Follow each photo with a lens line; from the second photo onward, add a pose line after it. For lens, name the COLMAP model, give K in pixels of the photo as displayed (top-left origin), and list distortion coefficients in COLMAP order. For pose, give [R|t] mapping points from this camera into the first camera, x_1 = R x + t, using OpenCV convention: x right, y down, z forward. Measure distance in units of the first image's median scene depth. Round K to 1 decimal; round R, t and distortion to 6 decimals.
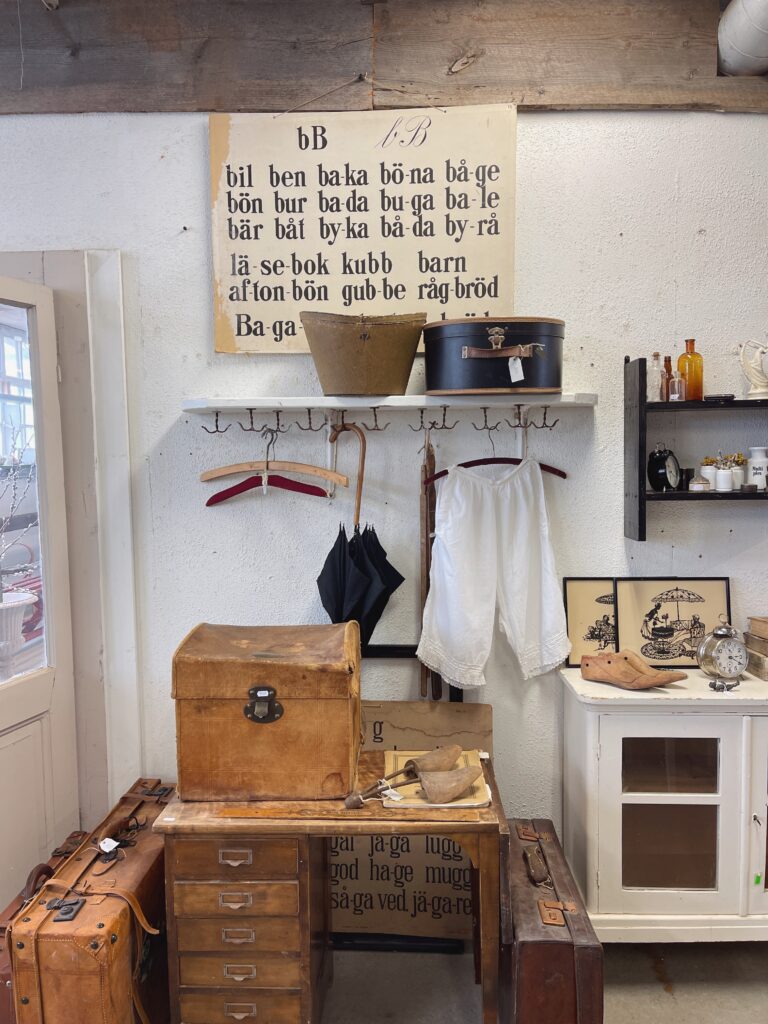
lens RADIAL K [[753.7, 0, 384.0], [0, 753.7, 512.0], [0, 0, 1]] dist [0.078816, -0.092035]
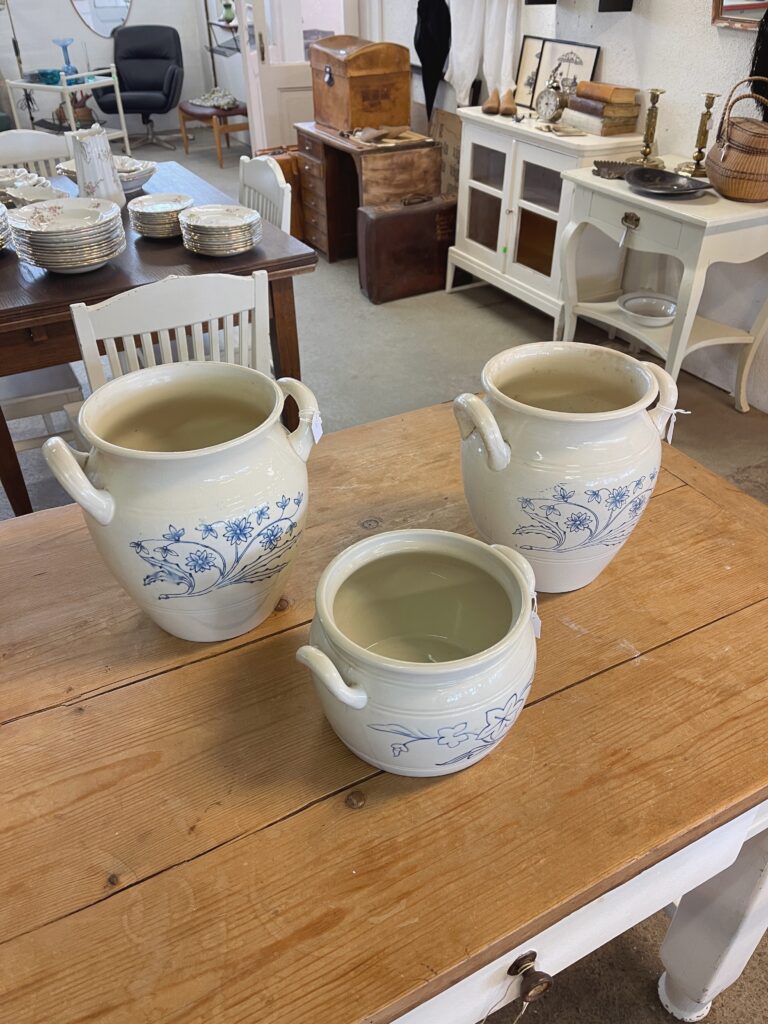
lens RADIAL K [[753.7, 0, 384.0], [0, 753.7, 512.0], [0, 0, 1]] dist [0.078816, -0.092035]
pose [[0.513184, 0.522774, -0.680697, 1.575304], [-0.059420, 0.812834, 0.579457, -0.003511], [0.856219, -0.256921, 0.448197, -0.106262]]
